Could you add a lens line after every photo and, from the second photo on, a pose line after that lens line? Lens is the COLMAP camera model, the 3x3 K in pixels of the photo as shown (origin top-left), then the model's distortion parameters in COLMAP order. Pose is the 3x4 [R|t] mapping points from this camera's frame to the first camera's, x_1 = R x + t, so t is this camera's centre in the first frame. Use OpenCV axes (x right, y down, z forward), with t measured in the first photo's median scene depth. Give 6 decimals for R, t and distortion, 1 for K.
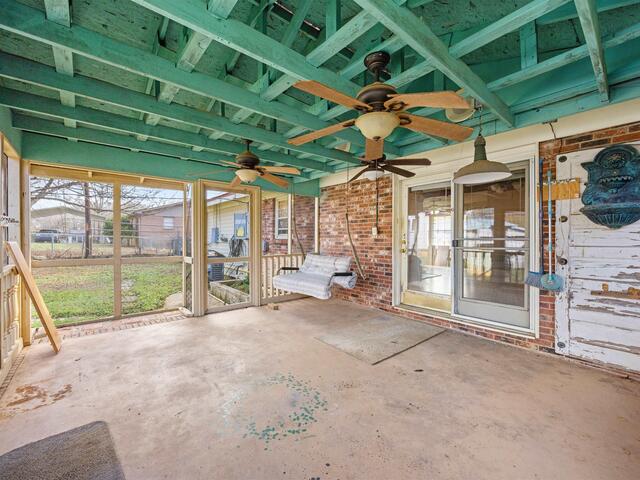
lens RADIAL K [[277.7, 0, 323.3], [0, 277.7, 235.7], [0, 0, 1]] dist [-0.002209, -0.000161]
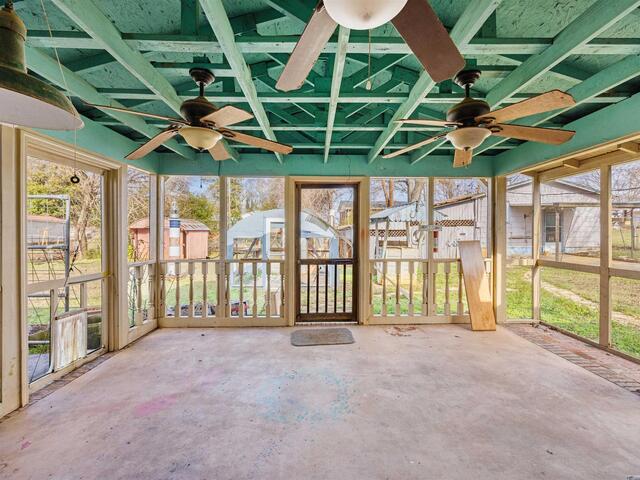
lens RADIAL K [[277.7, 0, 323.3], [0, 277.7, 235.7], [0, 0, 1]] dist [-0.002209, -0.000161]
pose [[-0.629948, 0.003923, -0.776627, 0.487366], [0.000036, 0.999987, 0.005022, -0.015370], [0.776637, 0.003136, -0.629940, 1.378713]]
